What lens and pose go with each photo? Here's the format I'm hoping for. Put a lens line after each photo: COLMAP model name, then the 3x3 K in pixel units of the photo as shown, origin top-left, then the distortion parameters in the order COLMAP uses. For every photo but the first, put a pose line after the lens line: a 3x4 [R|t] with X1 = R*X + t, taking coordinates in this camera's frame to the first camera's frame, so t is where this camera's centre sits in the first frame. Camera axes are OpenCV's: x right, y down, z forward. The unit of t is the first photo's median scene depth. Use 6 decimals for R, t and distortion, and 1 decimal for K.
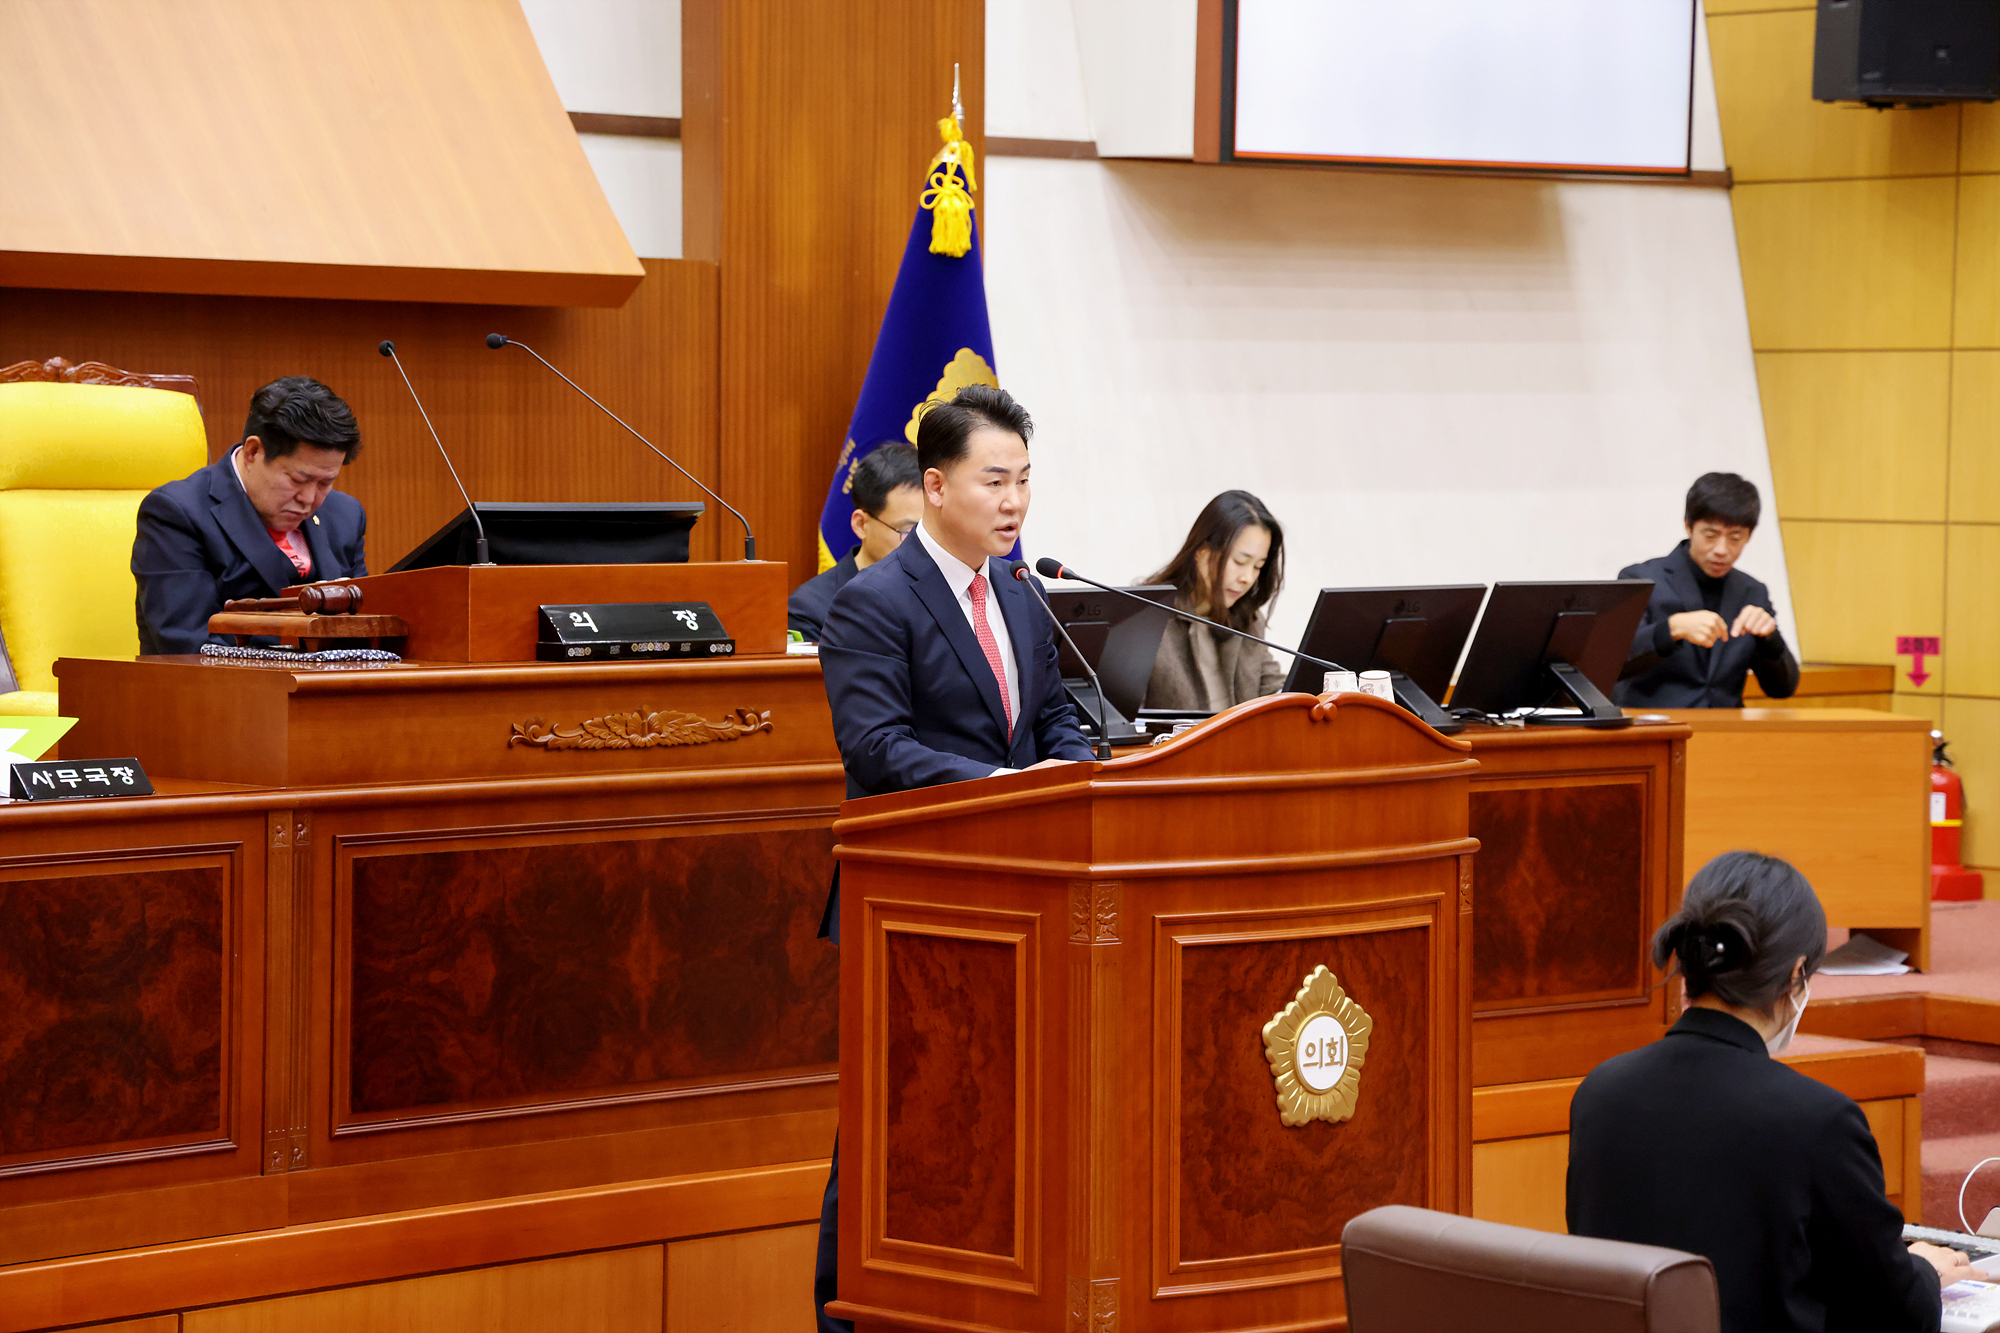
lens RADIAL K [[5874.0, 0, 1000.0], [0, 5874.0, 666.5], [0, 0, 1]] dist [0.655584, 6.713020]
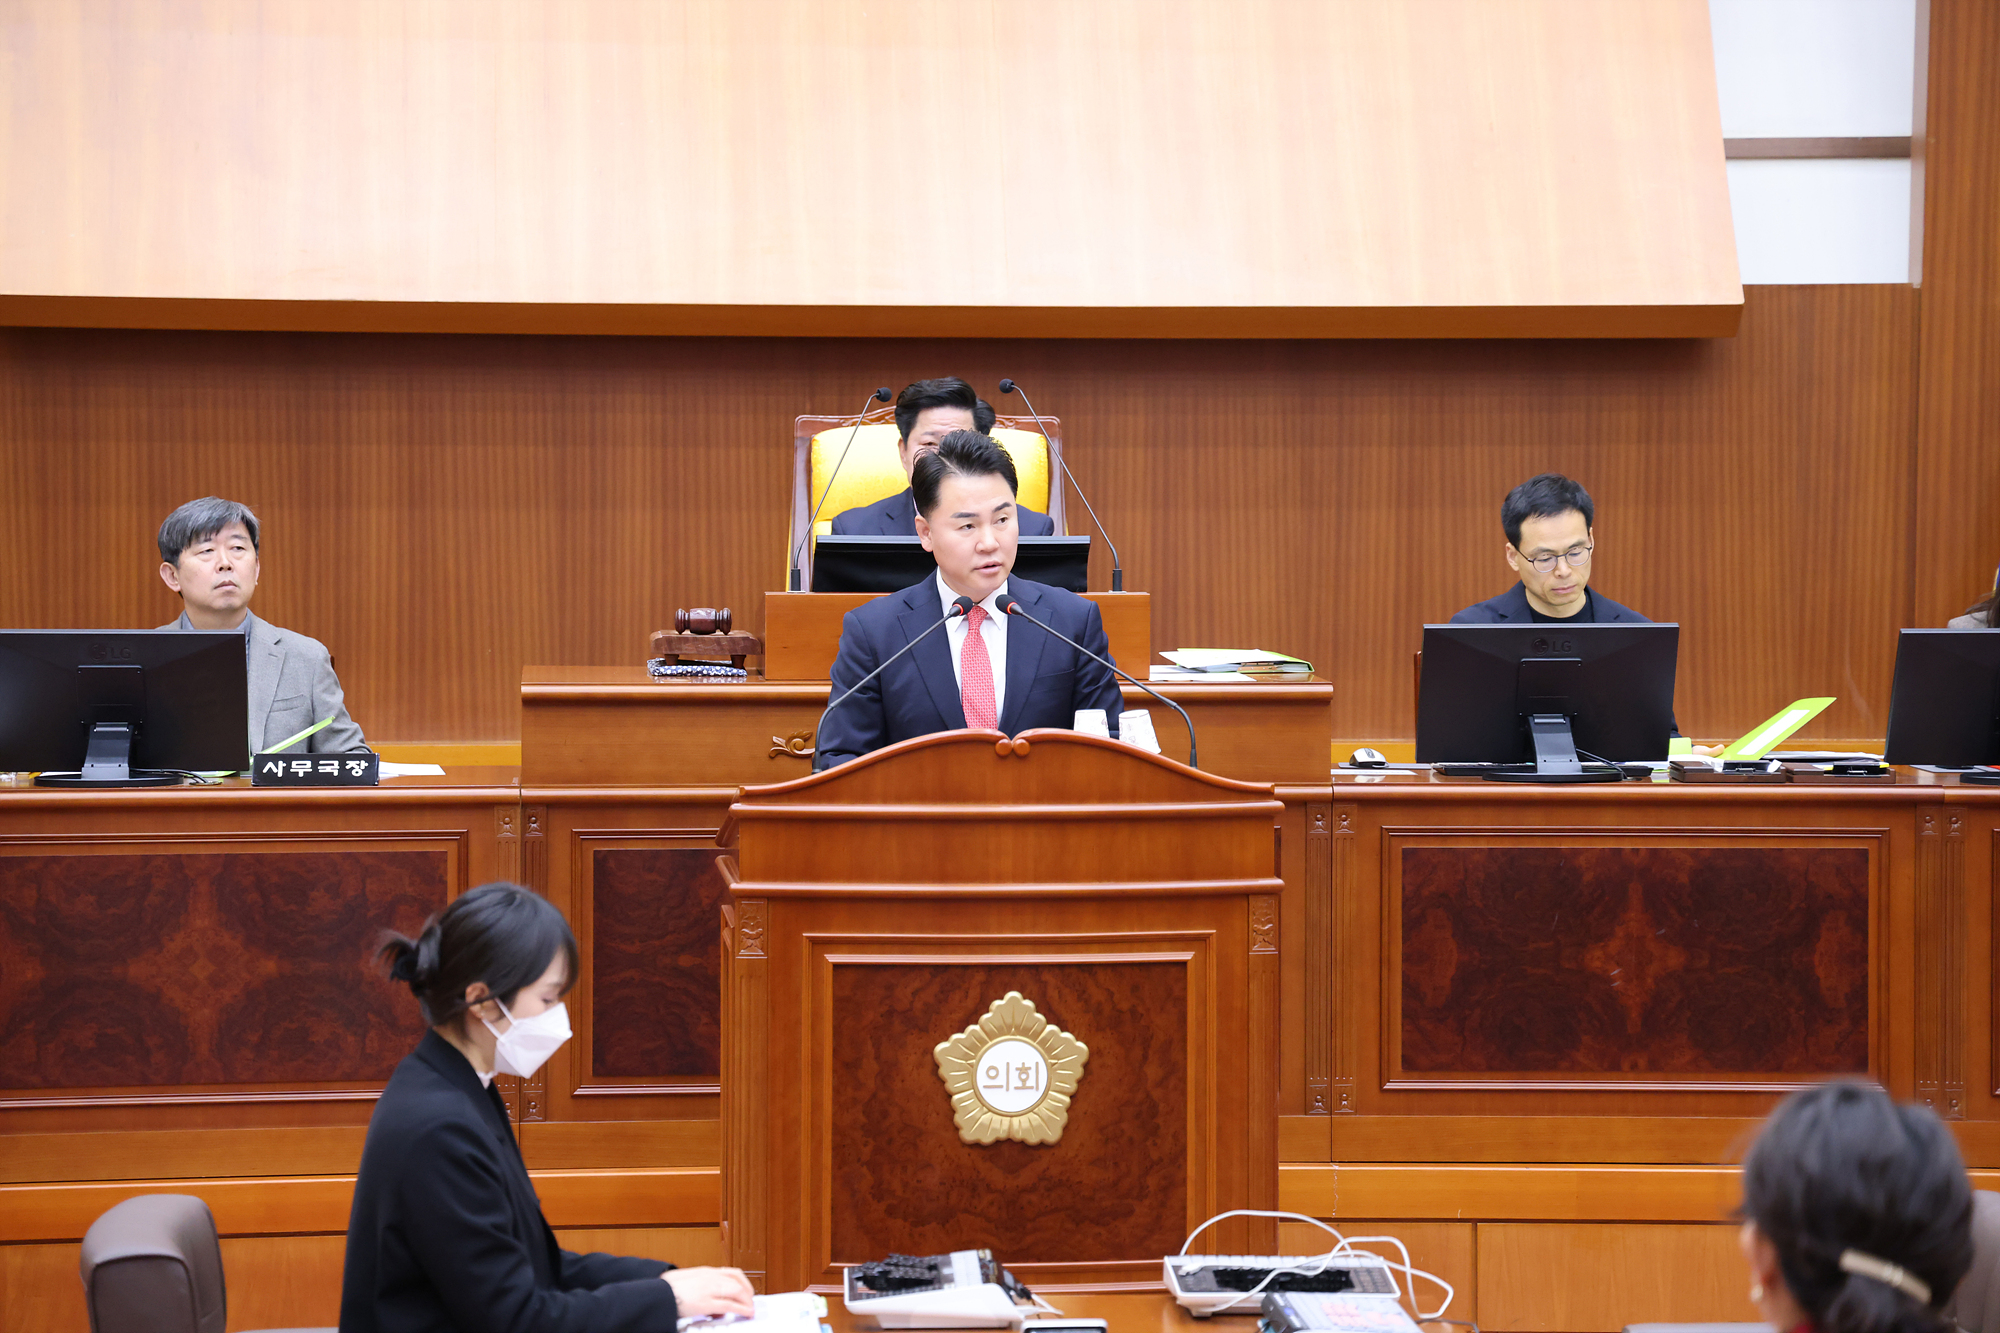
lens RADIAL K [[5874.0, 0, 1000.0], [0, 5874.0, 666.5], [0, 0, 1]] dist [0.655584, 6.713020]
pose [[0.764623, 0.025846, -0.643959, 0.699830], [-0.024984, 0.999633, 0.010456, -0.016928], [0.643993, 0.008094, 0.764989, 0.200356]]
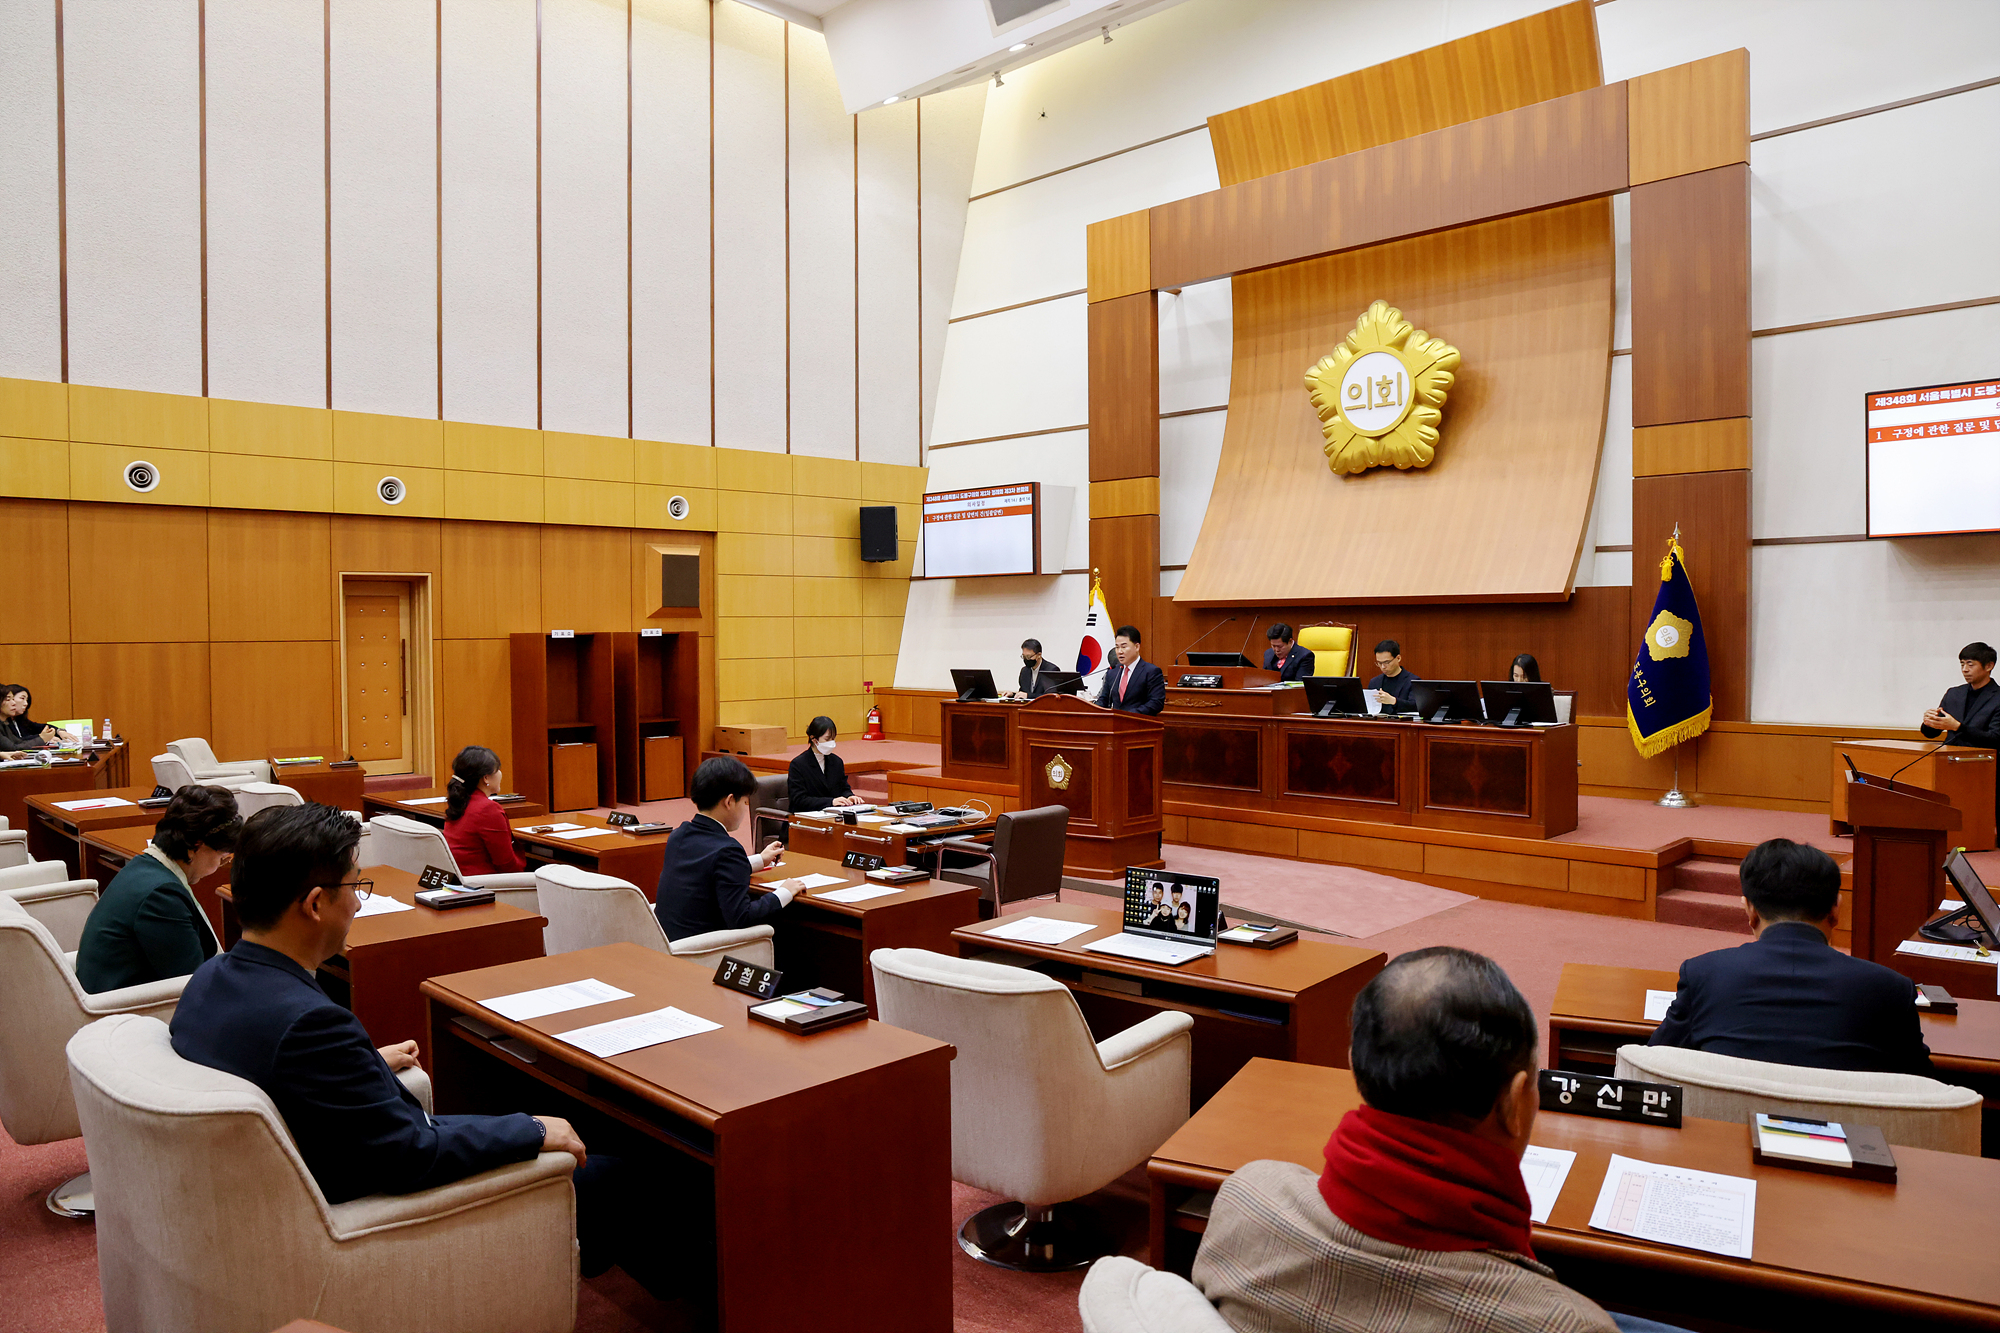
lens RADIAL K [[1411.0, 0, 999.8], [0, 1411.0, 642.5], [0, 0, 1]] dist [-0.003609, -0.000819]
pose [[0.017763, 0.002167, -0.999840, 1.104690], [-0.038741, 0.999248, 0.001478, -0.033899], [0.999091, 0.038709, 0.017834, 0.908504]]
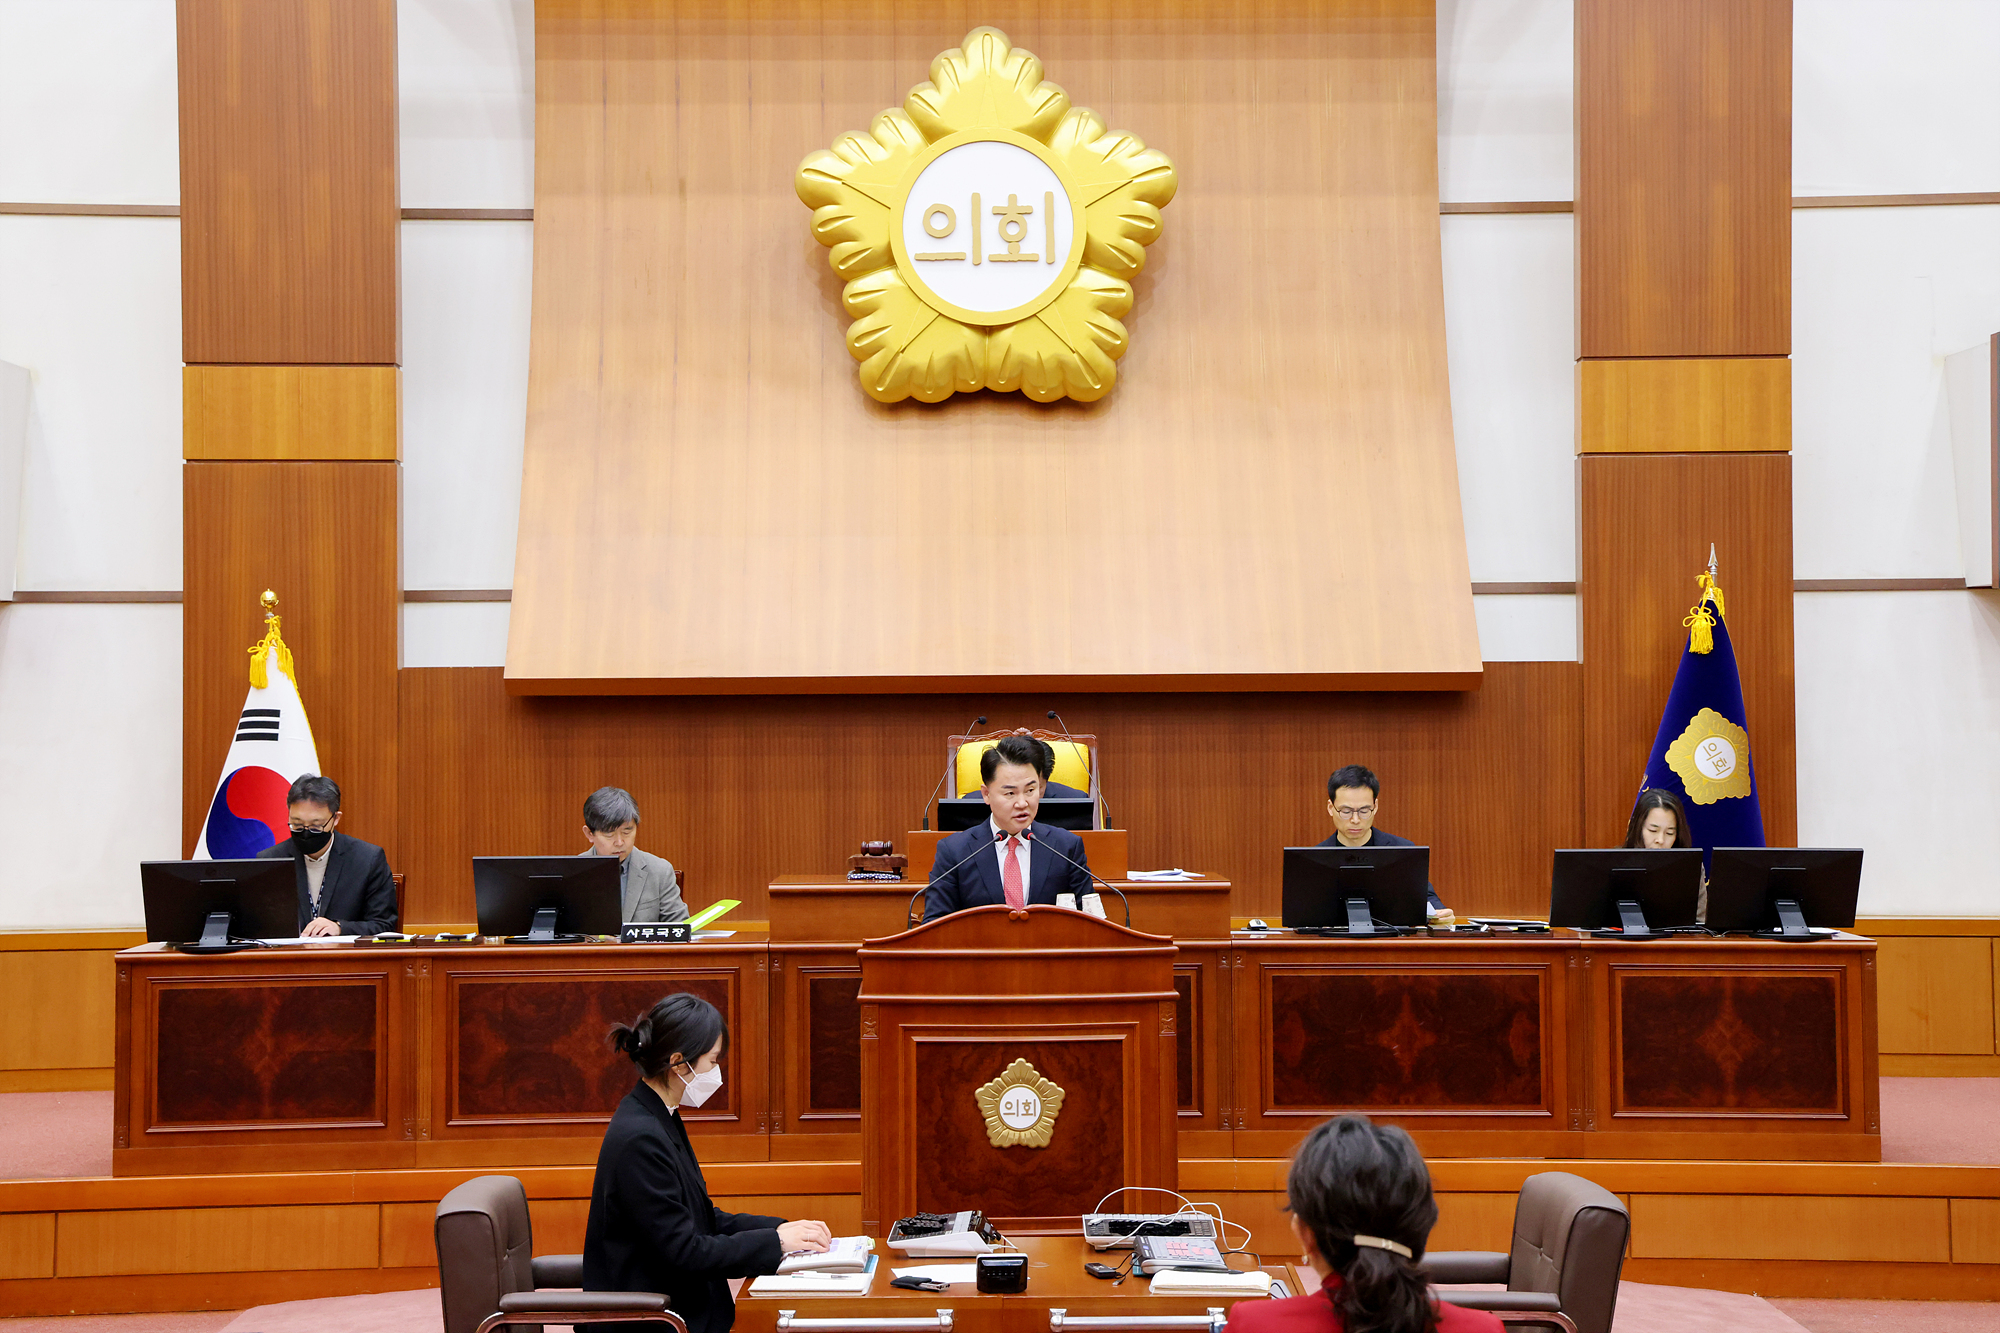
lens RADIAL K [[3074.9, 0, 1000.0], [0, 3074.9, 666.5], [0, 0, 1]] dist [0.229150, 0.121262]
pose [[0.721672, -0.029480, -0.691607, 0.683633], [-0.017966, 0.997959, -0.061285, -0.010279], [0.692002, 0.056653, 0.719669, 0.306418]]
